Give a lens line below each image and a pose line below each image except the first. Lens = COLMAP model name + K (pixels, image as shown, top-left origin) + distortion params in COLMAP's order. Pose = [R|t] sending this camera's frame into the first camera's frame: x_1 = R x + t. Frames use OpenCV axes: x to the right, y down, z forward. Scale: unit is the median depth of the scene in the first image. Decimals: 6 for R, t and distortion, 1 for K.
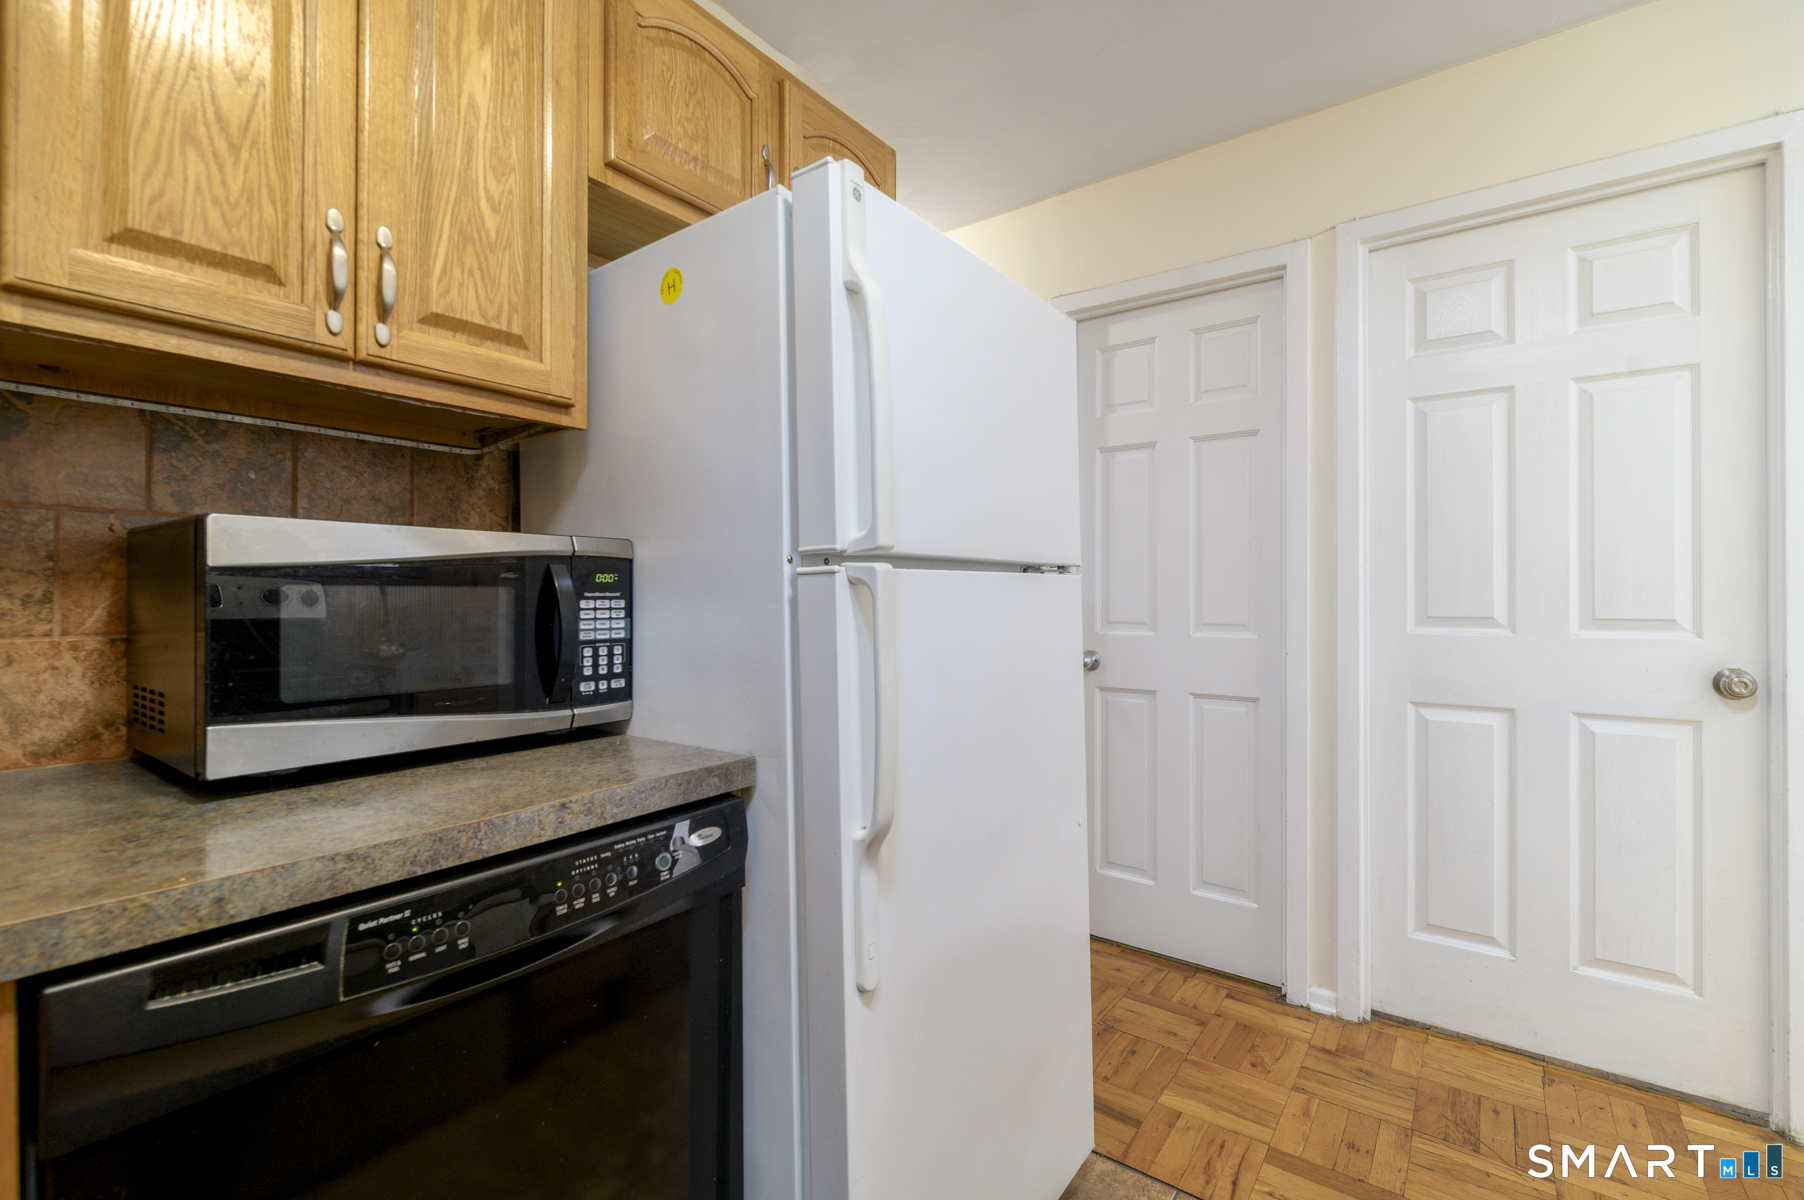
lens RADIAL K [[794.3, 0, 895.2], [0, 794.3, 601.7], [0, 0, 1]] dist [0.002513, 0.000344]
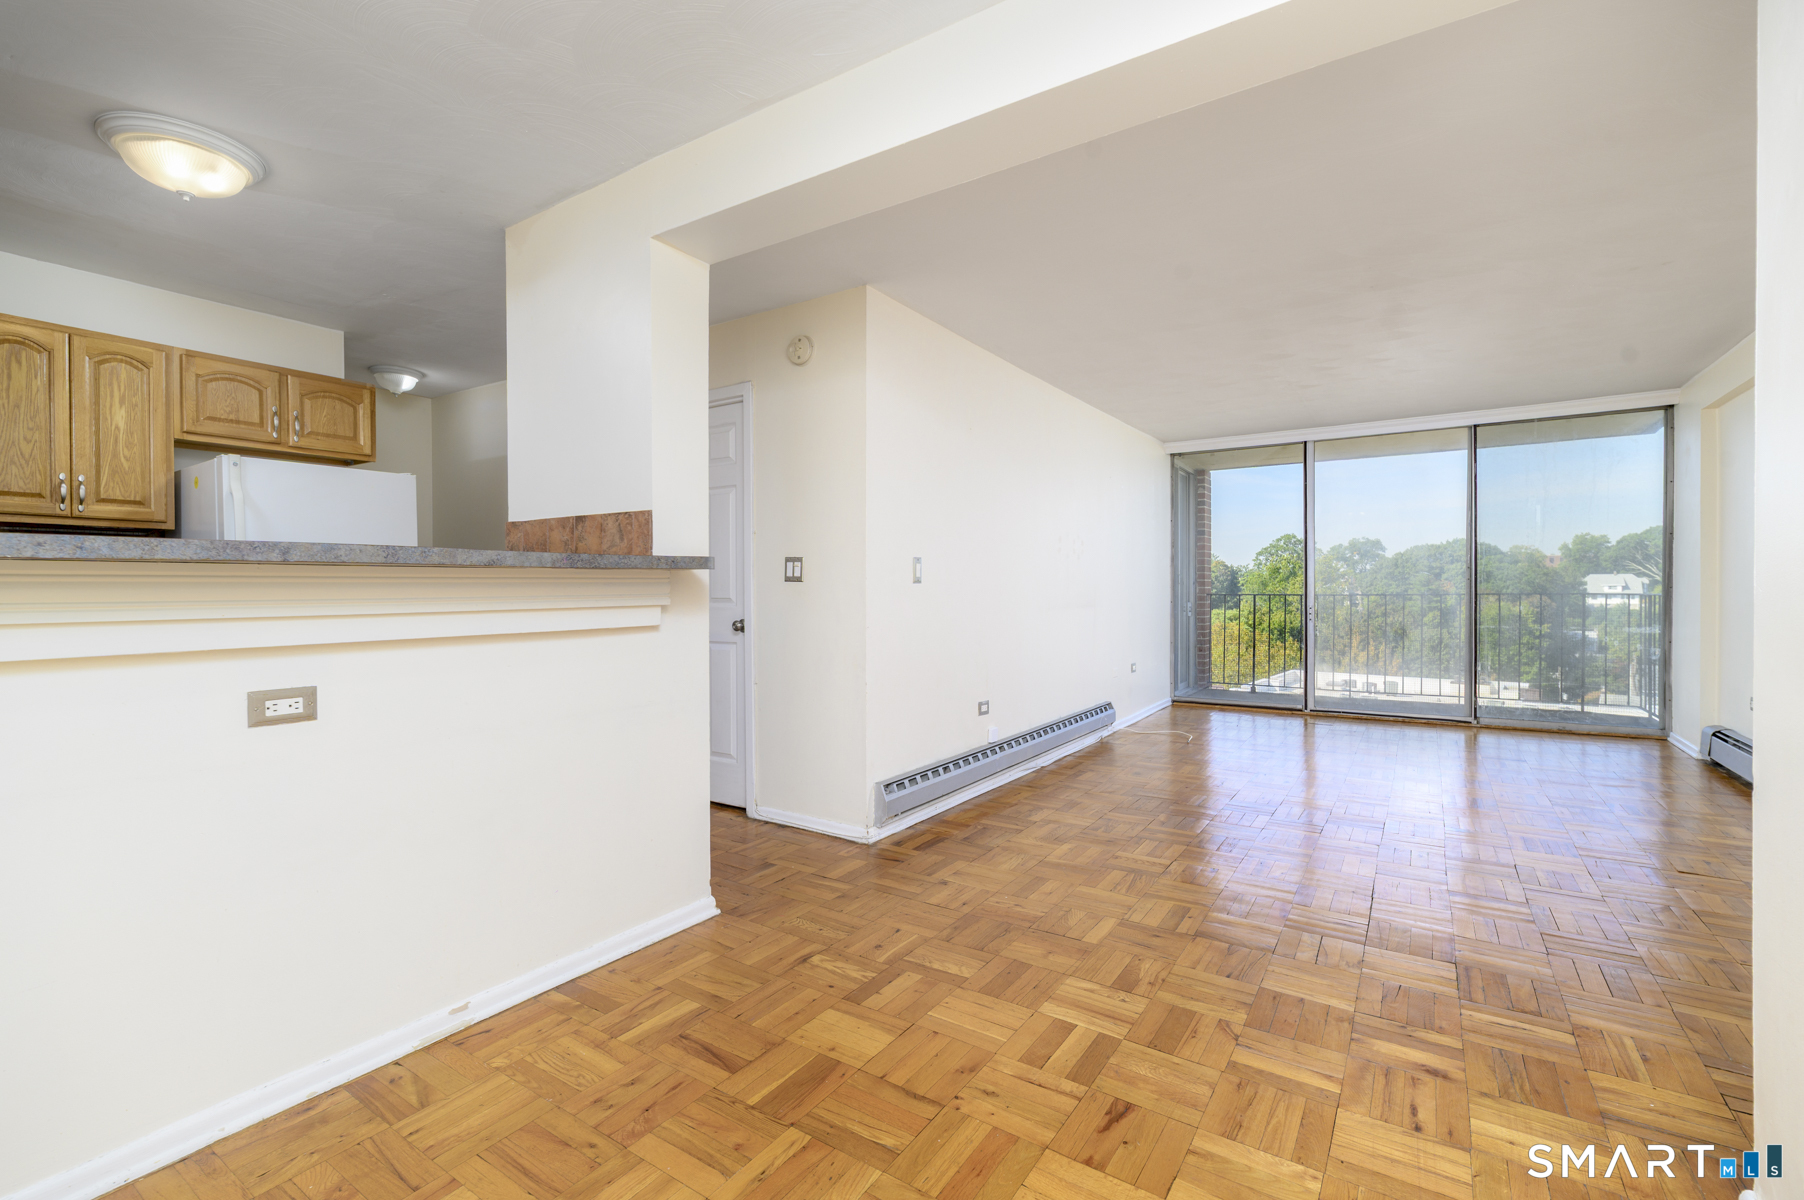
lens RADIAL K [[794.3, 0, 908.5], [0, 794.3, 589.1], [0, 0, 1]] dist [0.002513, 0.000344]
pose [[0.998267, -0.012721, 0.057461, 2.532716], [0.012017, 0.999849, 0.012568, -0.006998], [-0.057613, -0.011856, 0.998269, -2.442150]]
